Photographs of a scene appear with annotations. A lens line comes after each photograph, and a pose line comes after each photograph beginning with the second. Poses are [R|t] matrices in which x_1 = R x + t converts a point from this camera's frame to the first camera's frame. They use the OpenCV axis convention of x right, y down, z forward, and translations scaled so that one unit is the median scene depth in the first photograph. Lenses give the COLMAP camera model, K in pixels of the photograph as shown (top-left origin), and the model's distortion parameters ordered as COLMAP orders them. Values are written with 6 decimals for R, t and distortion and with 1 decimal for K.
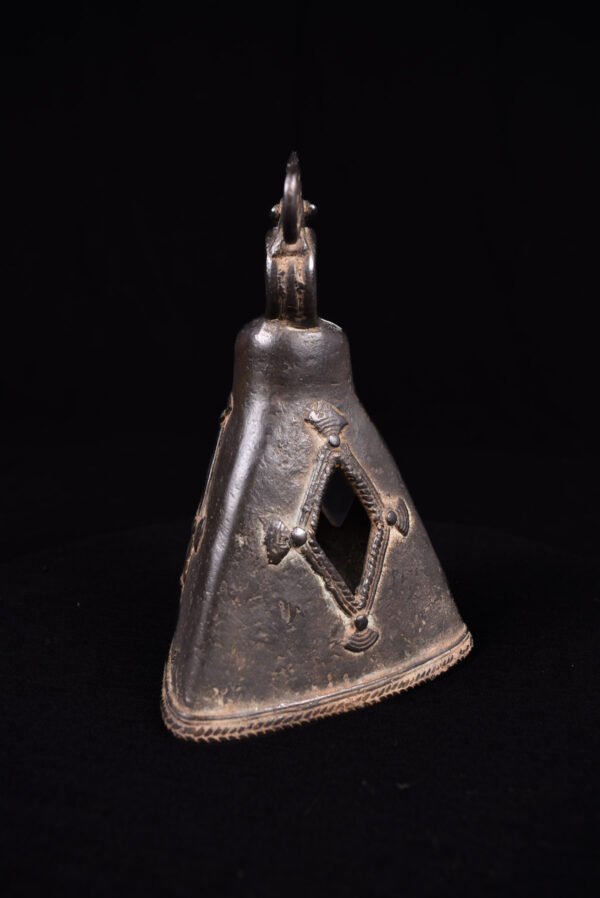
lens RADIAL K [[719.0, 0, 300.0], [0, 719.0, 449.0], [0, 0, 1]] dist [-0.095442, 0.007741]
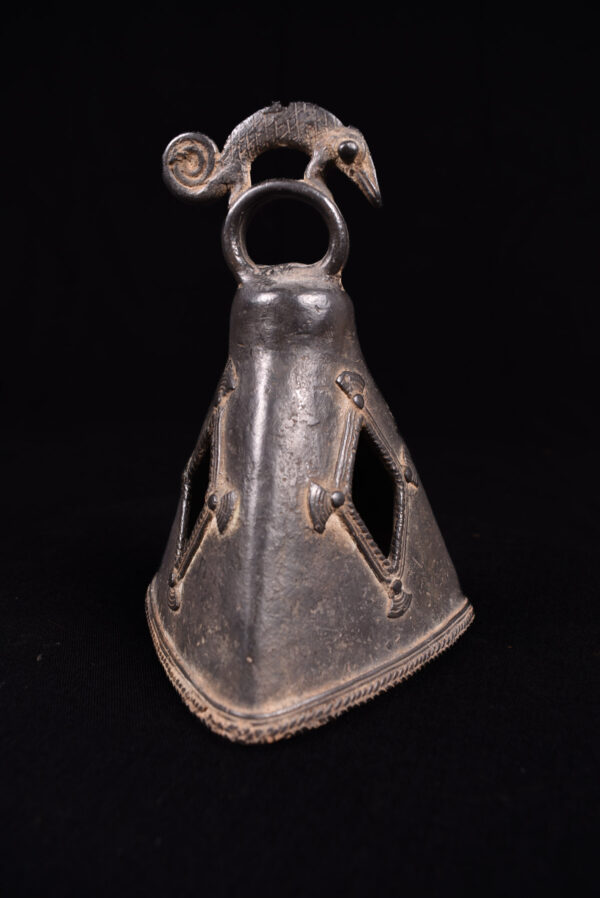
lens RADIAL K [[719.0, 0, 300.0], [0, 719.0, 449.0], [0, 0, 1]] dist [-0.095442, 0.007741]
pose [[-0.153004, 0.200675, -0.967636, 1.006362], [-0.231204, 0.944721, 0.232481, -0.204726], [0.960799, 0.259292, -0.098149, 1.246269]]
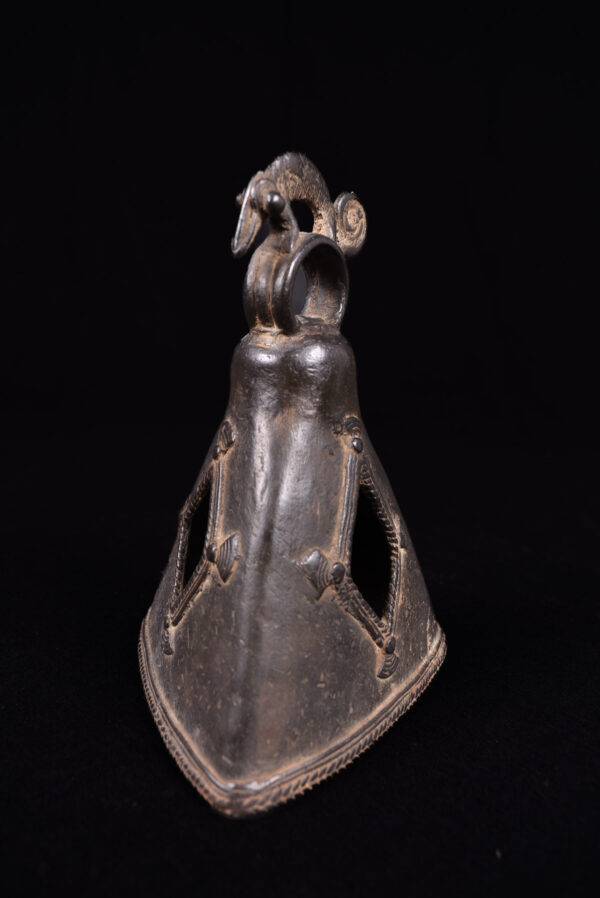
lens RADIAL K [[720.3, 0, 278.3], [0, 720.3, 453.3], [0, 0, 1]] dist [-0.090258, 0.002841]
pose [[-0.804397, -0.166897, 0.570167, -0.595250], [0.106770, 0.903490, 0.415098, -0.458060], [-0.584419, 0.394781, -0.708945, 1.864058]]
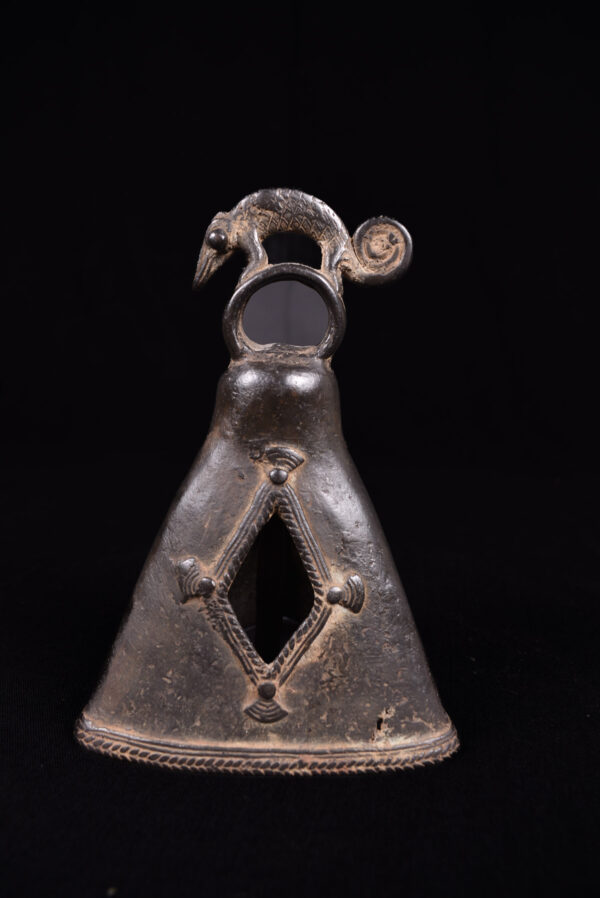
lens RADIAL K [[719.0, 0, 300.0], [0, 719.0, 449.0], [0, 0, 1]] dist [-0.095442, 0.007741]
pose [[0.025658, -0.211868, 0.976961, -1.048708], [0.207783, 0.957070, 0.202097, -0.272447], [-0.977838, 0.197810, 0.068579, 1.001493]]
